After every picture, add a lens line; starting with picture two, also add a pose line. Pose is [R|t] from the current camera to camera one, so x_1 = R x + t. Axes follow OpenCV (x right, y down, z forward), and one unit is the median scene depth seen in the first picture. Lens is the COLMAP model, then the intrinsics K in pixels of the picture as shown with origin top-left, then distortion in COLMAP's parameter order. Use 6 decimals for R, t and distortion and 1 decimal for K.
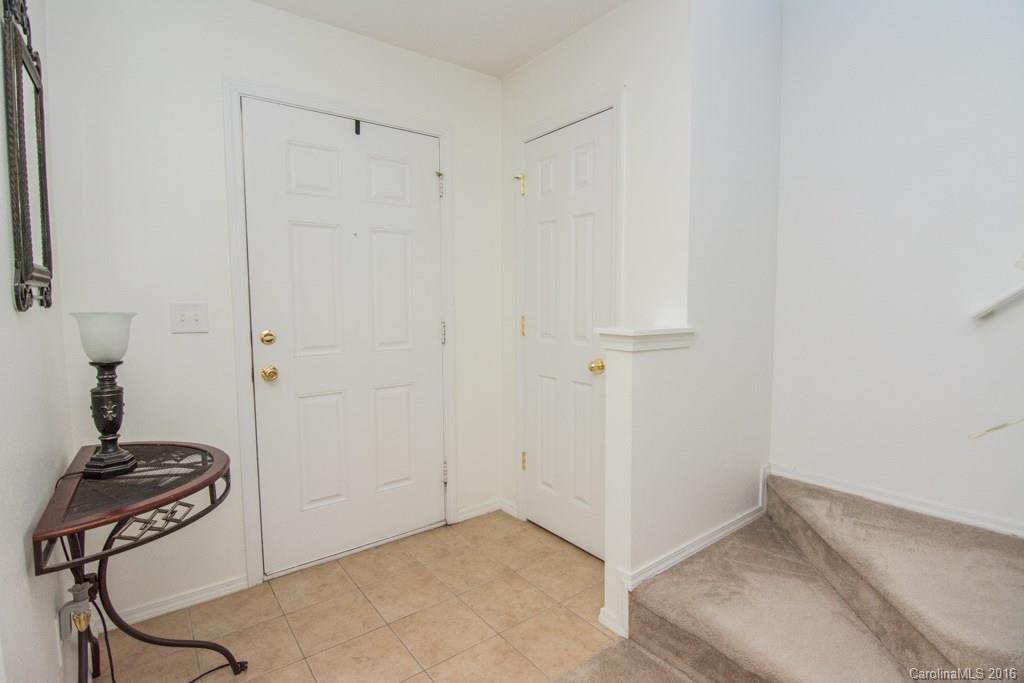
lens RADIAL K [[495.0, 0, 511.3], [0, 495.0, 342.6], [0, 0, 1]] dist [-0.004069, -0.011748]
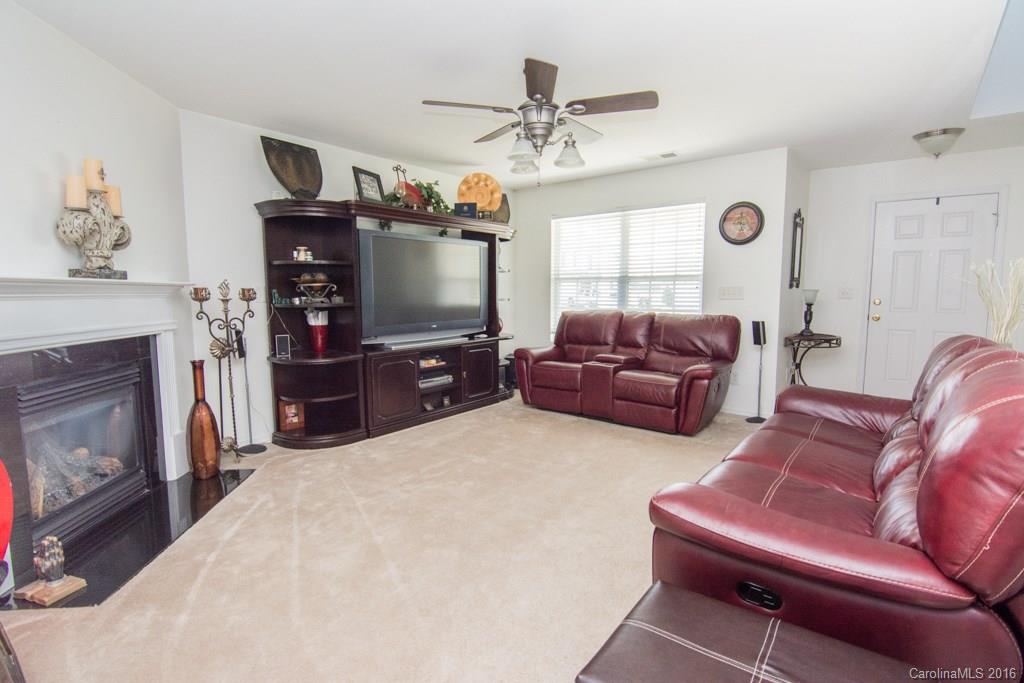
lens RADIAL K [[495.0, 0, 511.3], [0, 495.0, 342.6], [0, 0, 1]] dist [-0.004069, -0.011748]
pose [[0.239532, 0.106971, -0.964978, 2.113511], [-0.079263, 0.992749, 0.090374, 0.166369], [0.967648, 0.054840, 0.246274, -1.932508]]
